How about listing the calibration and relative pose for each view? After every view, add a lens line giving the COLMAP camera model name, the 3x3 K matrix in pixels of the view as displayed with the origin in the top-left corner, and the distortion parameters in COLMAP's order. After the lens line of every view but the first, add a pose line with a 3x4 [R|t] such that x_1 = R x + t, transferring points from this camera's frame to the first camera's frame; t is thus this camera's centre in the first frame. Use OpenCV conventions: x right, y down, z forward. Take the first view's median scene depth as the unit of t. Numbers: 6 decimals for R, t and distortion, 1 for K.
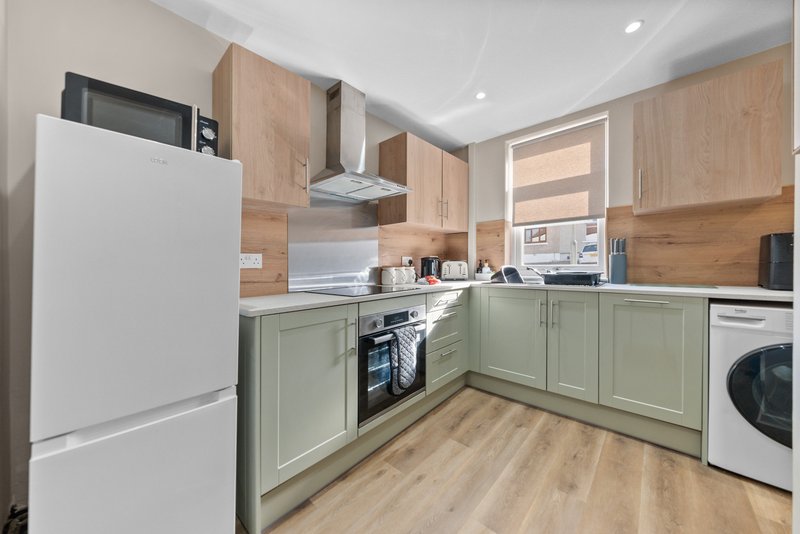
lens RADIAL K [[279.9, 0, 400.0], [0, 279.9, 267.0], [0, 0, 1]] dist [-0.000380, -0.000030]
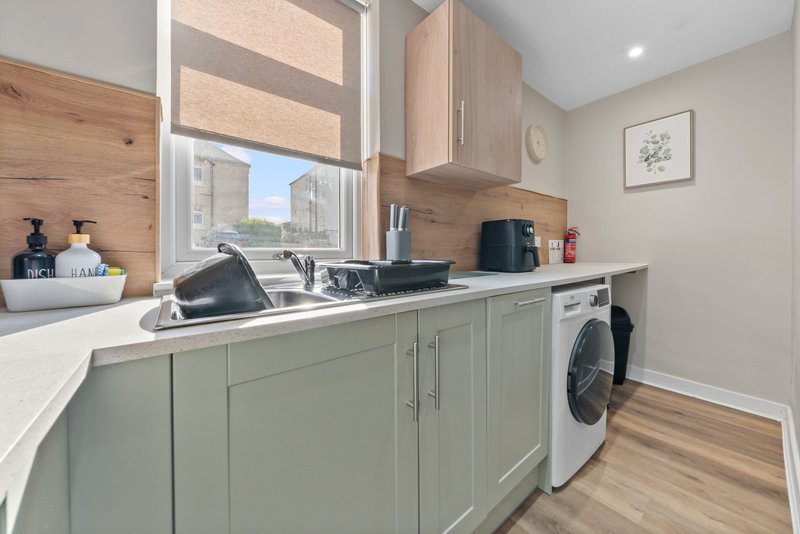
lens RADIAL K [[288.7, 0, 400.1], [0, 288.7, 256.7], [0, 0, 1]] dist [-0.000979, -0.000076]
pose [[0.159675, -0.003747, 0.987162, 0.124260], [0.014294, 0.999897, 0.001483, 0.009809], [-0.987066, 0.013874, 0.159712, 0.799500]]
